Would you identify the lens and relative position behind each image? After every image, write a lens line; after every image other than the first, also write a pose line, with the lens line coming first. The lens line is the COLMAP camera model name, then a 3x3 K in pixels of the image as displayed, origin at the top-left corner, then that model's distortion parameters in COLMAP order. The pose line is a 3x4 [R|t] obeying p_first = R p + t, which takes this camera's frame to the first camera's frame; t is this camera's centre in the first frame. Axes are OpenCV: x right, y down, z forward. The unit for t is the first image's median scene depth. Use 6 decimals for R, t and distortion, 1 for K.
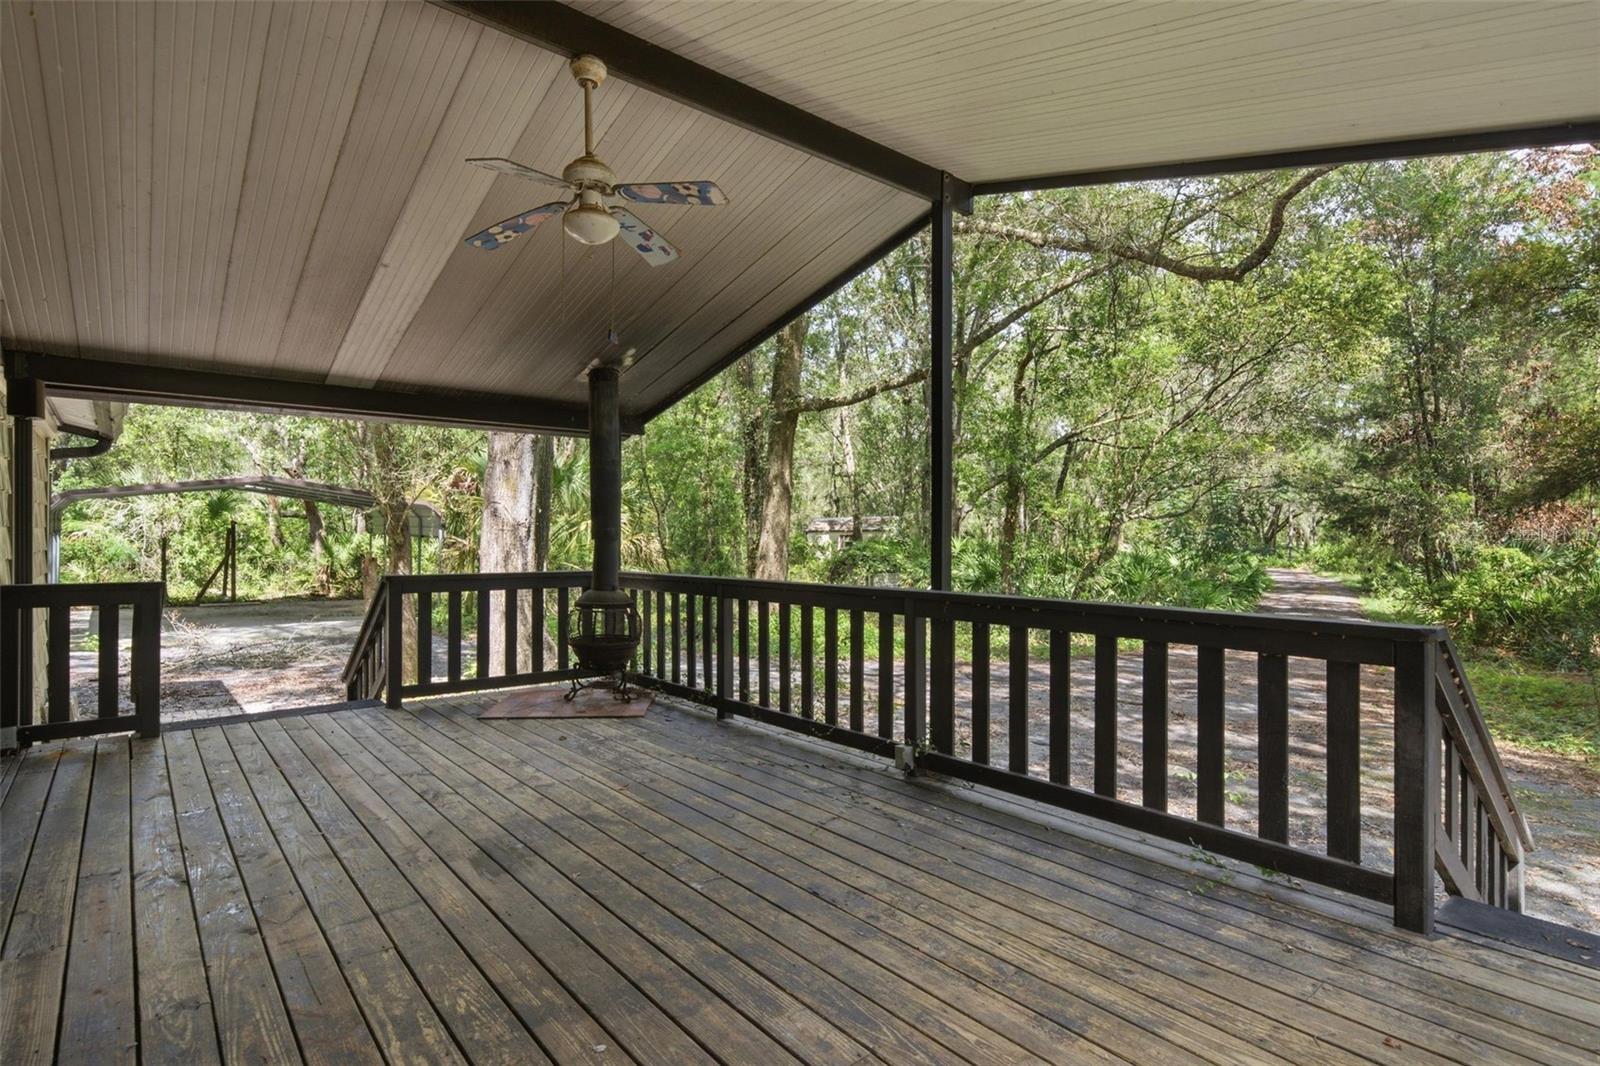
lens RADIAL K [[844.7, 0, 810.0], [0, 844.7, 538.6], [0, 0, 1]] dist [-0.000976, 0.000900]
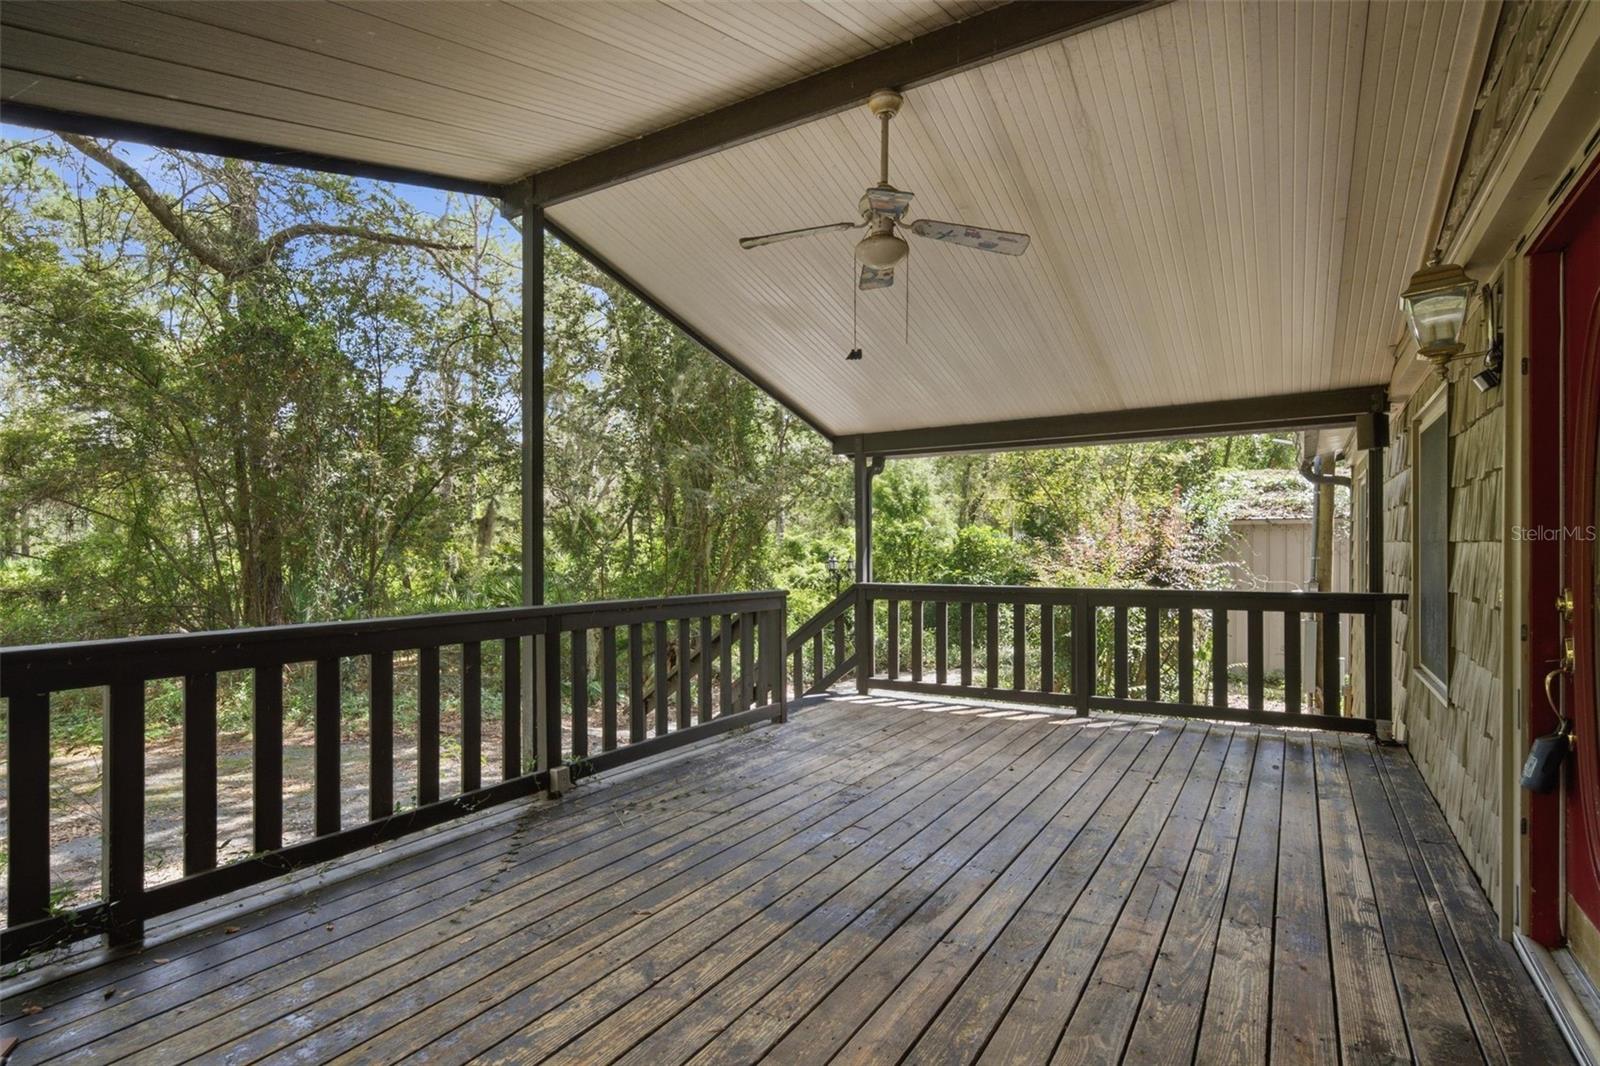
lens RADIAL K [[844.7, 0, 810.0], [0, 844.7, 538.6], [0, 0, 1]] dist [-0.000976, 0.000900]
pose [[-0.355568, 0.007064, 0.934624, -0.984262], [0.000853, 0.999973, -0.007234, -0.008459], [-0.934650, -0.001775, -0.355565, 1.190882]]
